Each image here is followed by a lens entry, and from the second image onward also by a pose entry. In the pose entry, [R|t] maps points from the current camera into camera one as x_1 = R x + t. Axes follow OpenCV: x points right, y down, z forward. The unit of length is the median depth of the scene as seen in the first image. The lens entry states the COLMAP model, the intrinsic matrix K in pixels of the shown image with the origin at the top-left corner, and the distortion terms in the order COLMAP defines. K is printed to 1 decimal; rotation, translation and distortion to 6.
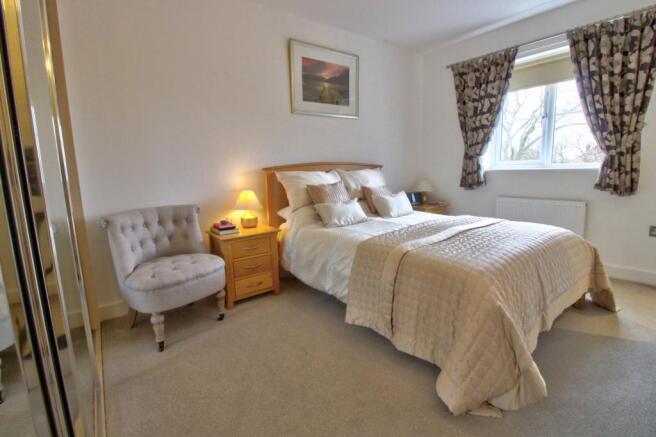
lens RADIAL K [[314.1, 0, 326.9], [0, 314.1, 216.6], [0, 0, 1]] dist [-0.000234, -0.013131]
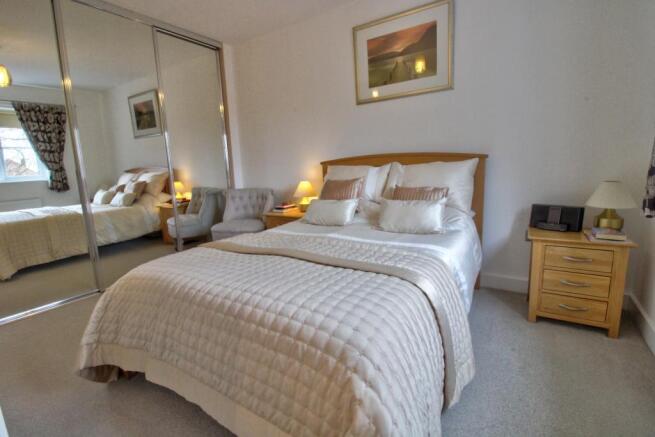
lens RADIAL K [[313.6, 0, 326.4], [0, 313.6, 216.6], [0, 0, 1]] dist [-0.000234, -0.013131]
pose [[0.321569, 0.167513, -0.931951, 0.813457], [-0.115703, 0.983803, 0.136910, -0.110926], [0.939790, 0.063803, 0.335743, 0.604907]]
